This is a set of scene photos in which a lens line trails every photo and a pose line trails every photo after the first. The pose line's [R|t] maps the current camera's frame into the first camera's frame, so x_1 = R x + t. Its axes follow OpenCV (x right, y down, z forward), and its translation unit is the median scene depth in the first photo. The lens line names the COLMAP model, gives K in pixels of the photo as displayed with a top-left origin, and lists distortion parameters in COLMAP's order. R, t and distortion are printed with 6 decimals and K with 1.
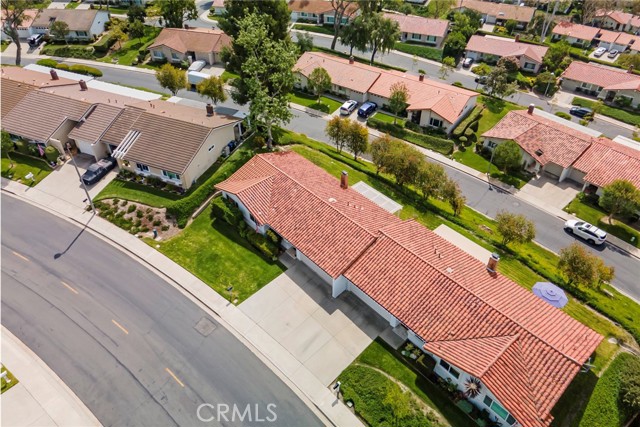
lens RADIAL K [[465.9, 0, 319.4], [0, 465.9, 198.0], [0, 0, 1]] dist [0.020050, 0.044778]
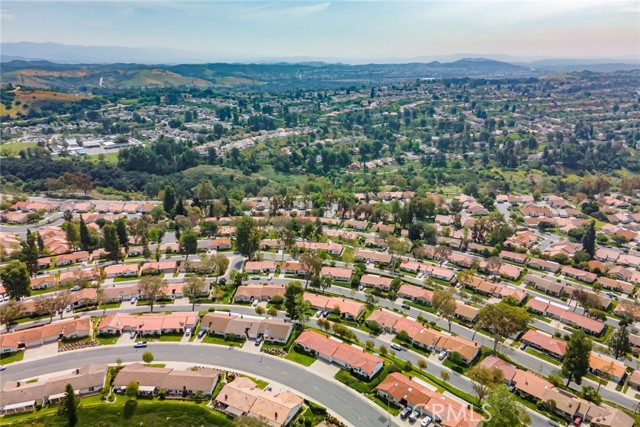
lens RADIAL K [[472.3, 0, 320.0], [0, 472.3, 213.5], [0, 0, 1]] dist [0.038628, 0.002955]
pose [[0.984996, -0.059454, 0.162012, -0.505530], [0.112632, 0.932749, -0.342481, 0.305316], [-0.130755, 0.355590, 0.925451, -2.595877]]
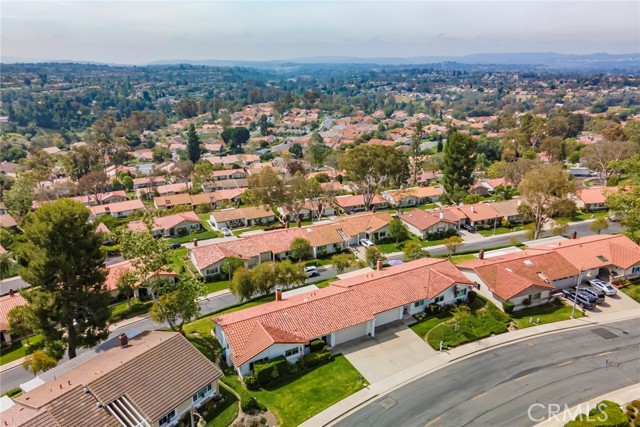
lens RADIAL K [[465.9, 0, 319.4], [0, 465.9, 198.0], [0, 0, 1]] dist [0.020050, 0.044778]
pose [[0.227654, -0.276527, 0.933652, -0.884549], [0.618107, 0.781922, 0.080874, -0.241765], [-0.752407, 0.558686, 0.348932, 0.287917]]
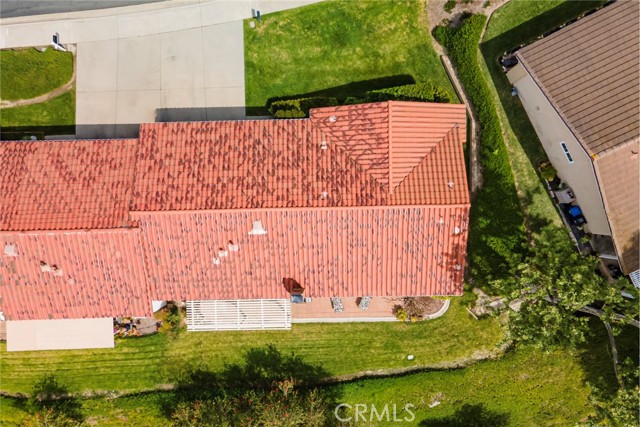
lens RADIAL K [[467.9, 0, 317.8], [0, 467.9, 211.6], [0, 0, 1]] dist [0.019794, 0.045825]
pose [[-0.655018, 0.754892, 0.033004, -0.041260], [-0.449994, -0.424802, 0.785524, -0.360598], [0.607006, 0.499681, 0.617950, 0.560093]]
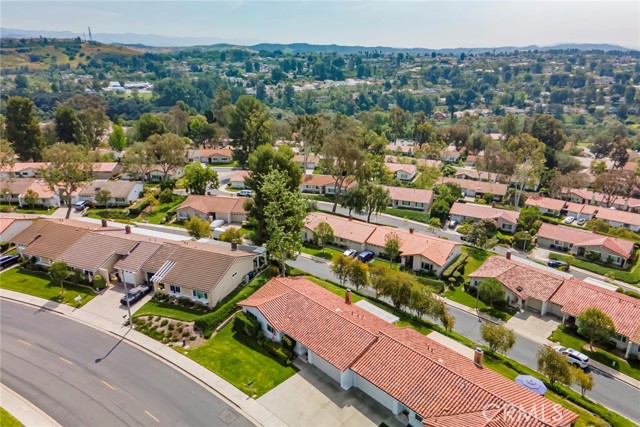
lens RADIAL K [[467.9, 0, 317.8], [0, 467.9, 211.6], [0, 0, 1]] dist [0.019794, 0.045825]
pose [[1.000000, -0.000179, -0.000548, -0.019493], [-0.000019, 0.939883, -0.341497, 0.138912], [0.000576, 0.341497, 0.939883, -0.156774]]
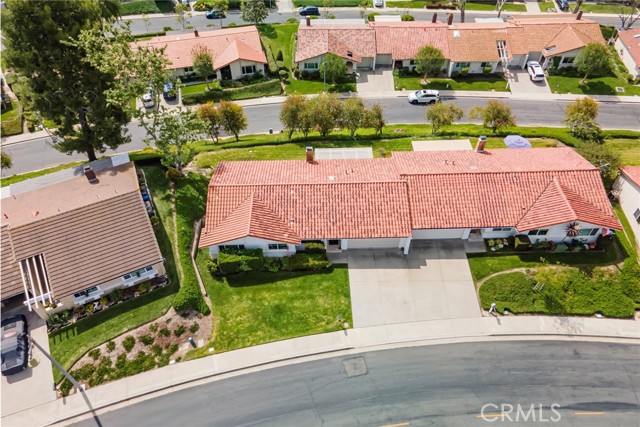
lens RADIAL K [[478.5, 0, 322.0], [0, 478.5, 183.6], [0, 0, 1]] dist [0.025597, 0.048185]
pose [[0.653245, -0.539451, 0.531285, -0.406460], [0.482642, 0.837333, 0.256769, -0.196660], [-0.583377, 0.088687, 0.807345, 0.186498]]
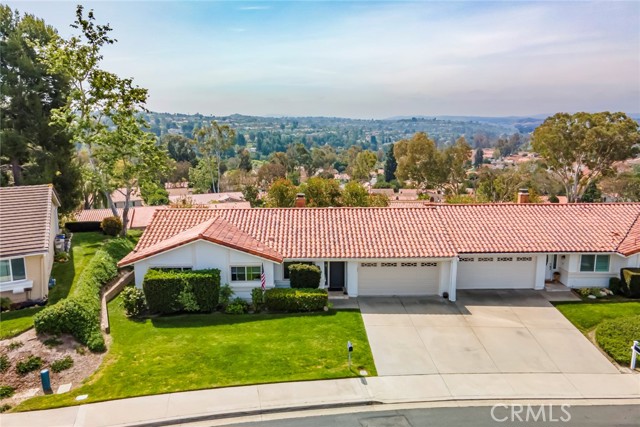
lens RADIAL K [[465.9, 0, 319.4], [0, 465.9, 198.0], [0, 0, 1]] dist [0.020050, 0.044778]
pose [[0.649675, -0.131116, 0.748819, -0.391173], [0.479365, 0.835159, -0.269664, 0.131348], [-0.590026, 0.534152, 0.605435, 0.476169]]
